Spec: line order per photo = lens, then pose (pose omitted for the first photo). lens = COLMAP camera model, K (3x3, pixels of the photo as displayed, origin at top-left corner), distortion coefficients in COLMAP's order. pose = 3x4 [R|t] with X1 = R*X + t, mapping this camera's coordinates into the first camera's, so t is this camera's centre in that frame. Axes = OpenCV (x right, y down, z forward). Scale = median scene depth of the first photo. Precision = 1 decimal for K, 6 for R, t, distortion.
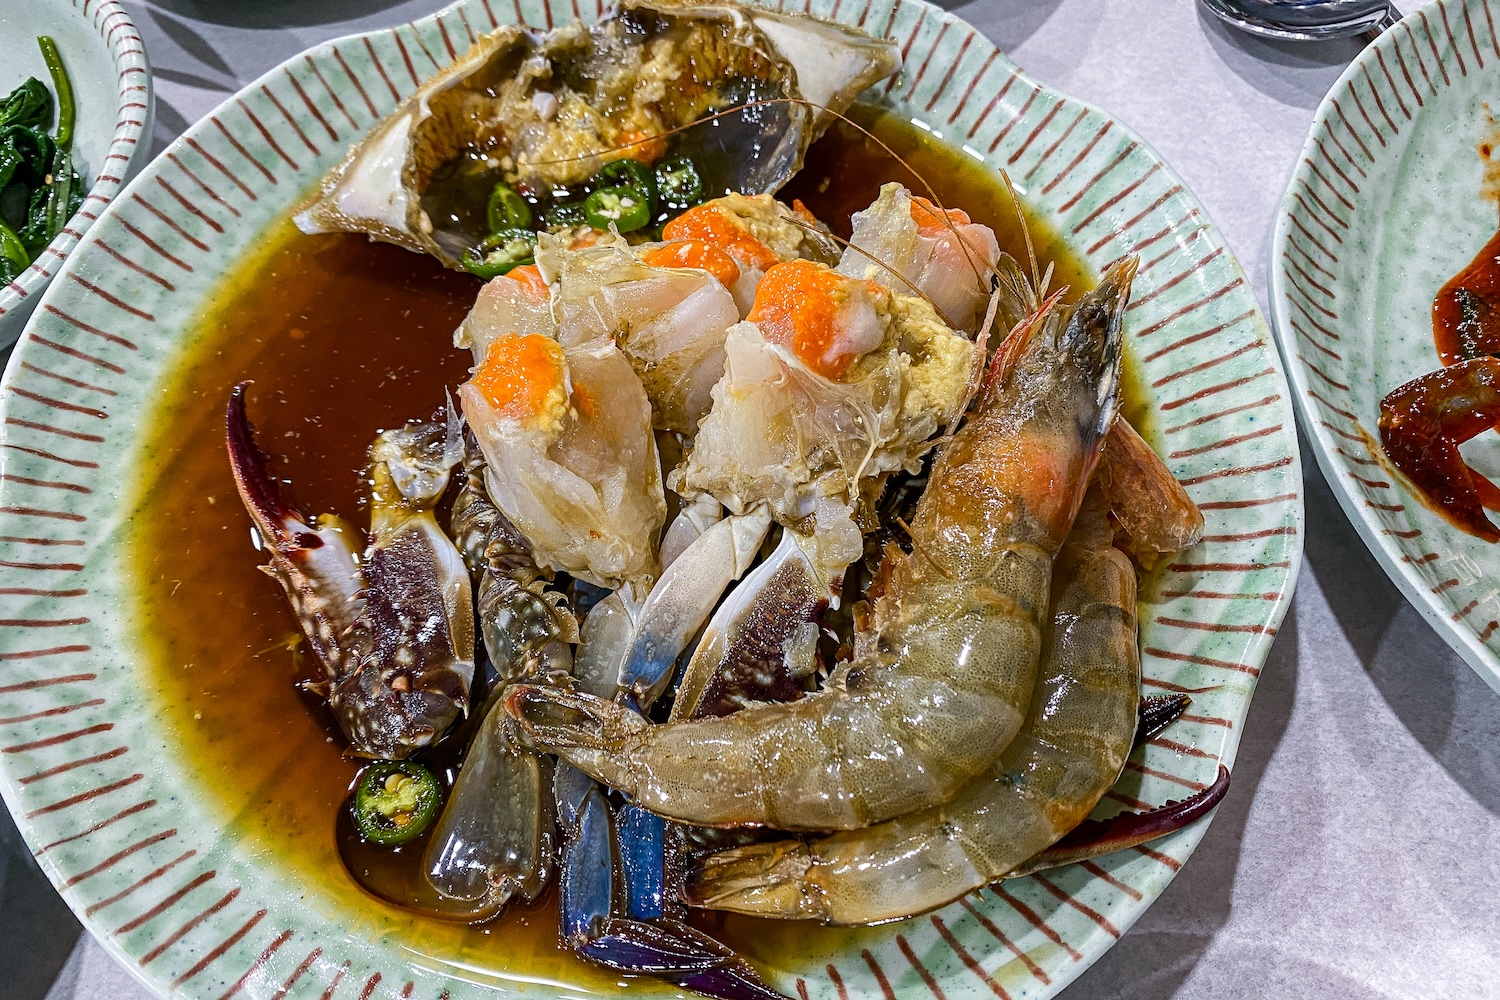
lens RADIAL K [[1109.3, 0, 721.1], [0, 1109.3, 506.0], [0, 0, 1]] dist [0.022228, -0.055936]
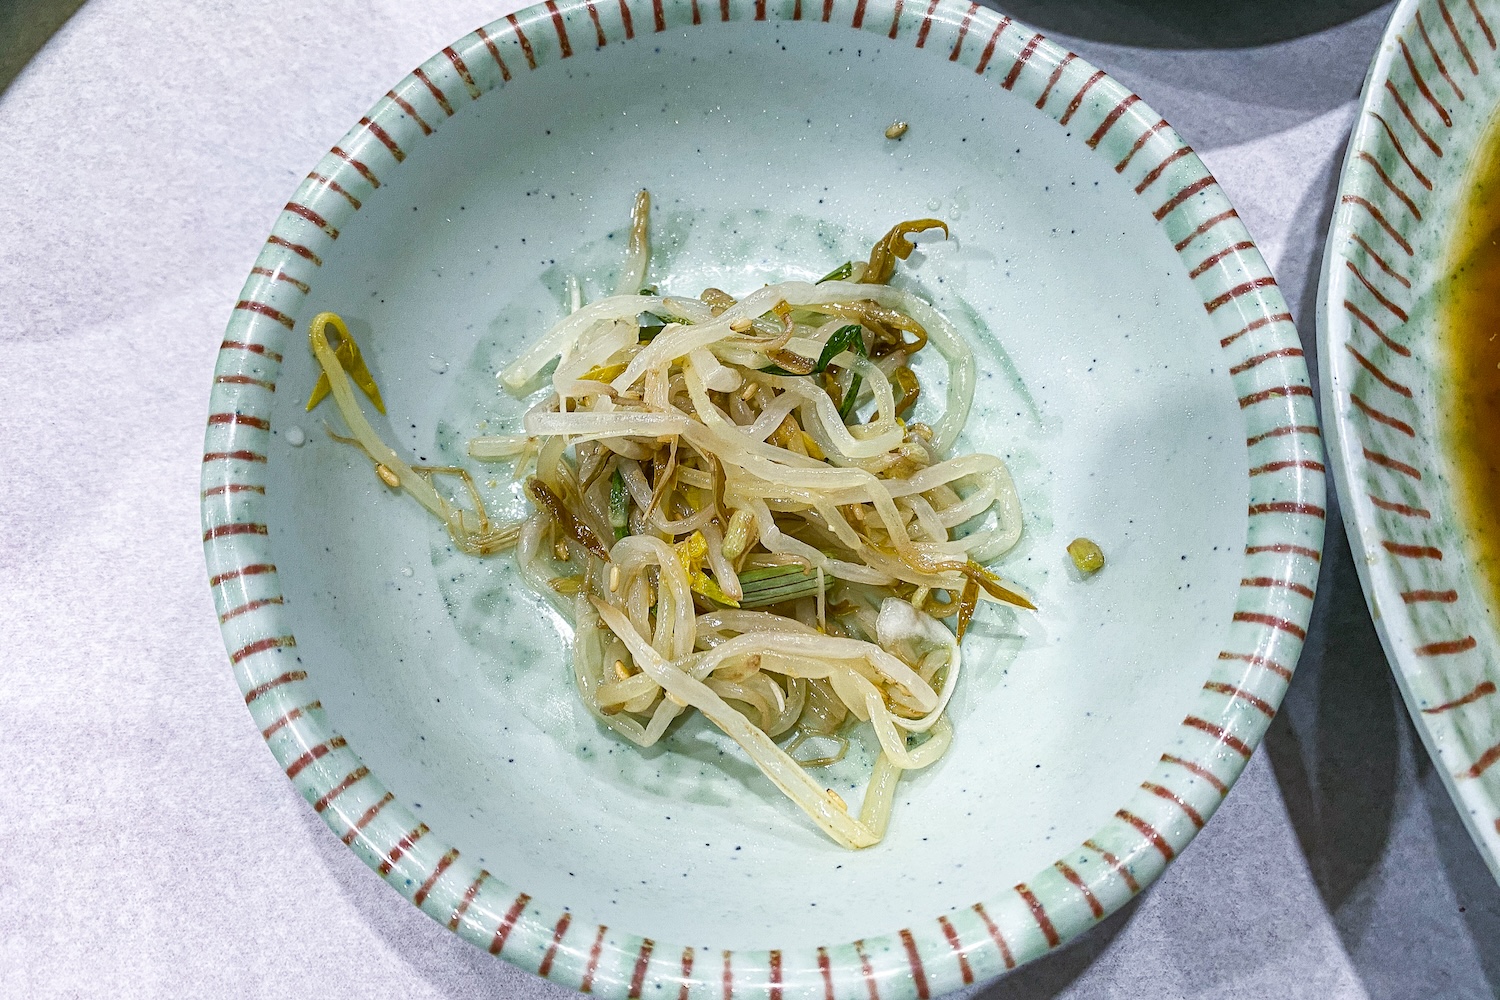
lens RADIAL K [[1109.3, 0, 719.7], [0, 1109.3, 465.4], [0, 0, 1]] dist [0.022228, -0.055936]
pose [[0.886509, 0.447856, -0.116308, -0.852533], [-0.421252, 0.885160, 0.197583, 0.188493], [0.191440, -0.126164, 0.973362, 0.188386]]
